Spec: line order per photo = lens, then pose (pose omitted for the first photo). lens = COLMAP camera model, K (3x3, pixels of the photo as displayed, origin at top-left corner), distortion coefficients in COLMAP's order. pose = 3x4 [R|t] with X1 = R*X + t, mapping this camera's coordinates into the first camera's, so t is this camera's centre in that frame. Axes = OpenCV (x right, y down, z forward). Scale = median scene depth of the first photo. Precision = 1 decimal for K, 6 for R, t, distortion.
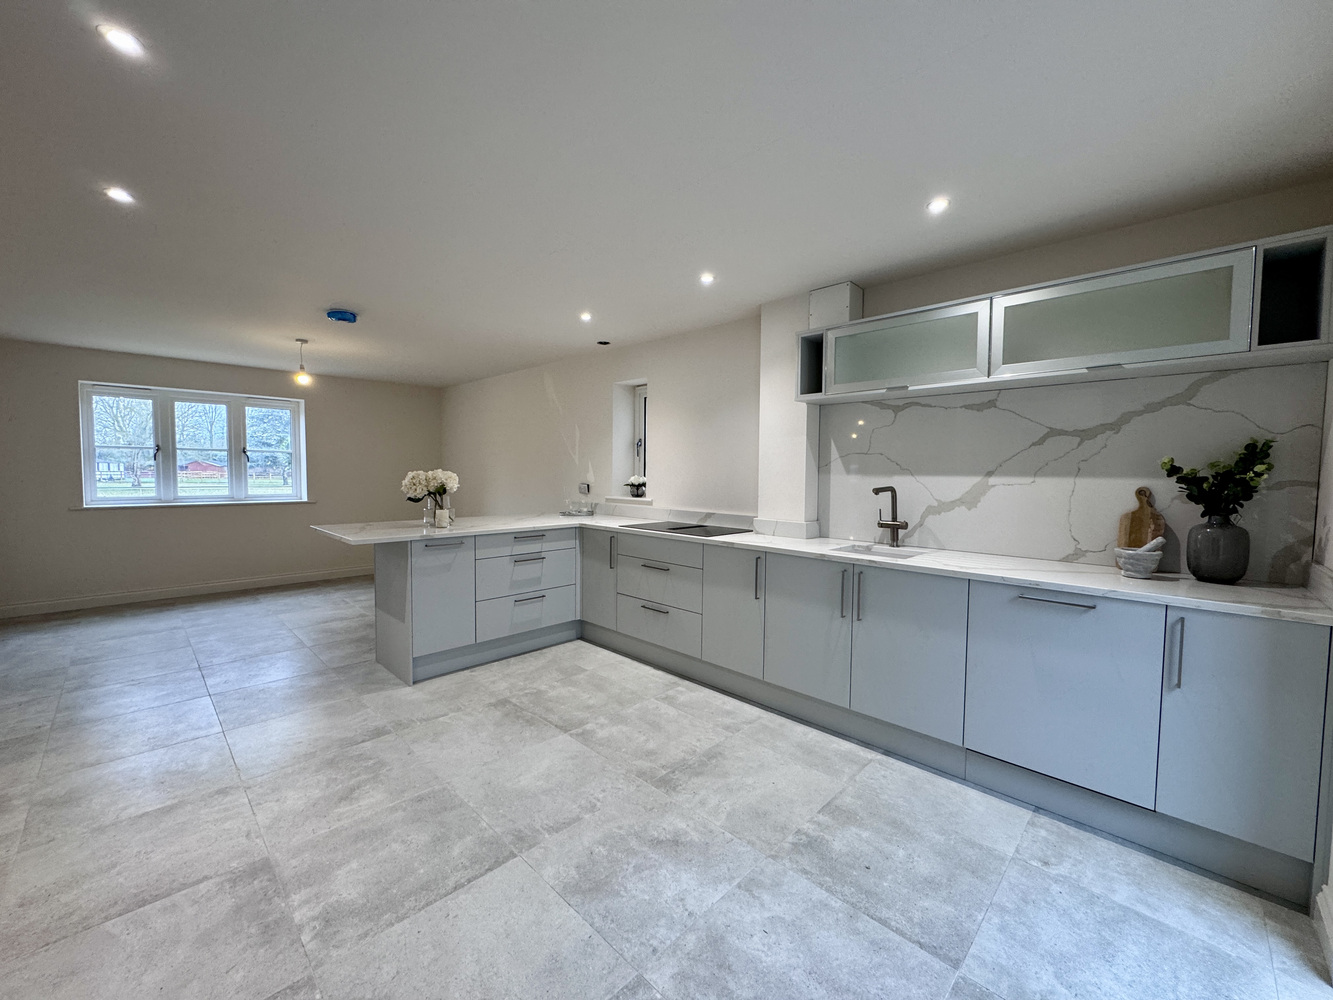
lens RADIAL K [[531.9, 0, 669.2], [0, 531.9, 499.3], [0, 0, 1]] dist [-0.002860, -0.000046]
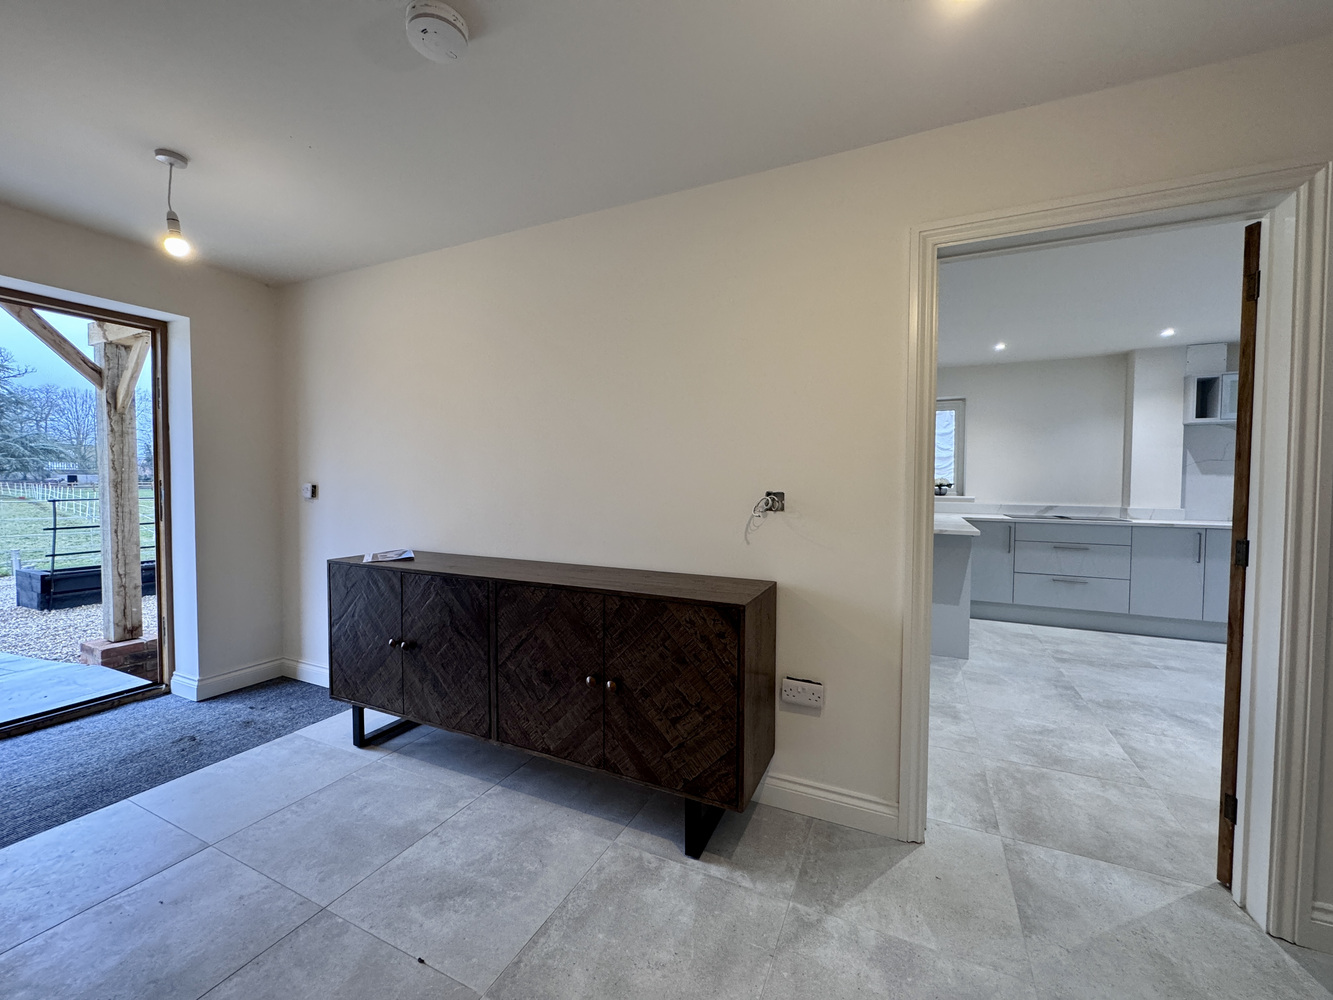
lens RADIAL K [[531.9, 0, 669.2], [0, 531.9, 499.3], [0, 0, 1]] dist [-0.002860, -0.000046]
pose [[0.942774, -0.013430, 0.333161, -1.775118], [0.018288, 0.999767, -0.011448, 0.010910], [-0.332930, 0.016886, 0.942800, 0.155881]]
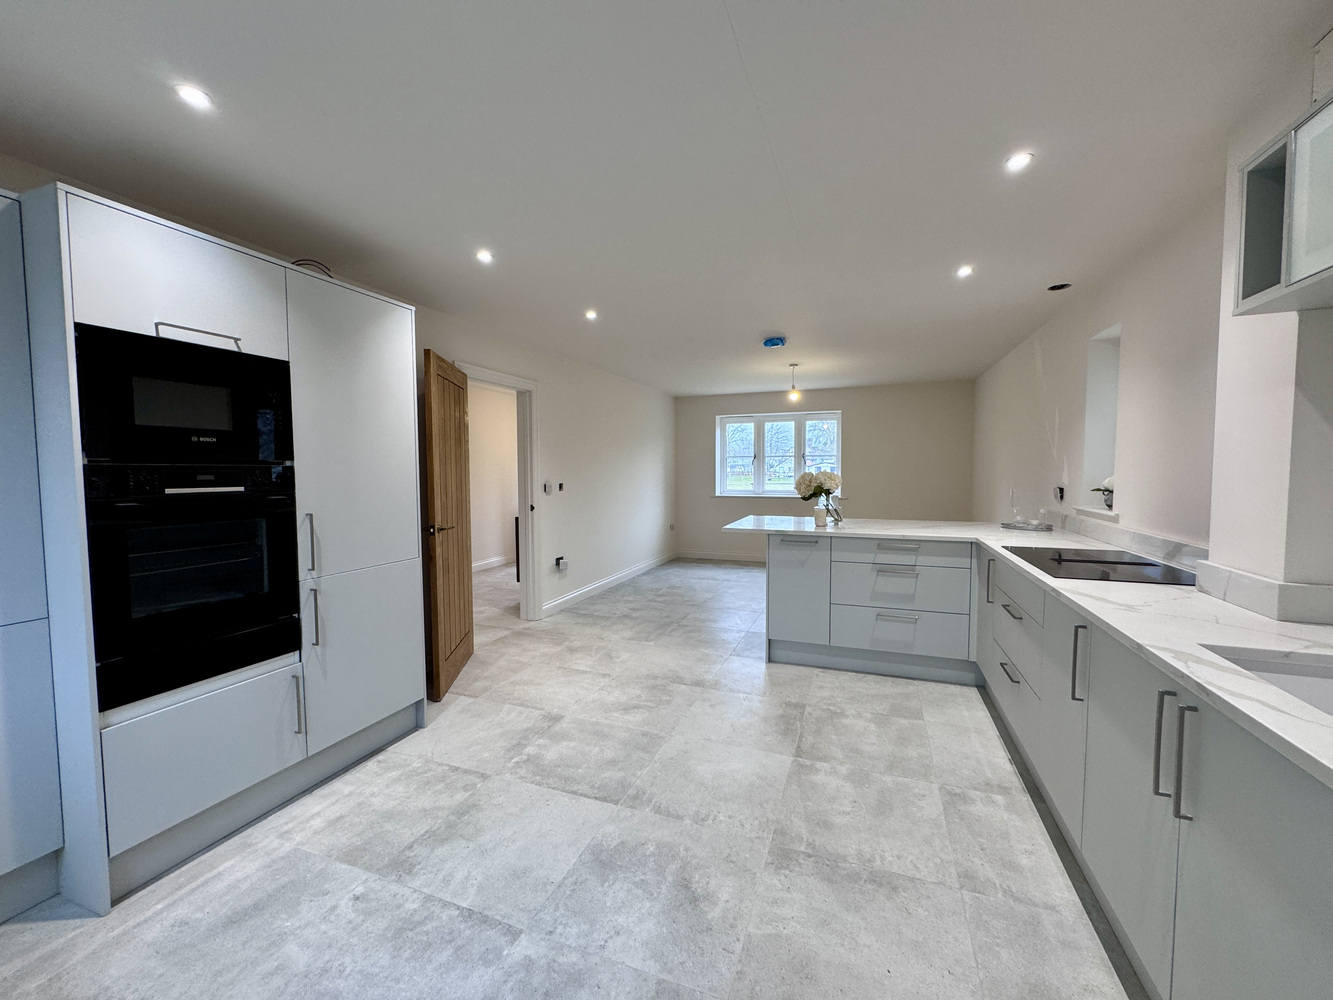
lens RADIAL K [[531.9, 0, 669.2], [0, 531.9, 499.3], [0, 0, 1]] dist [-0.002860, -0.000046]
pose [[0.400380, 0.041335, -0.915416, 0.539654], [-0.040113, 0.998815, 0.027557, -0.020831], [0.915471, 0.025687, 0.401564, 0.423194]]
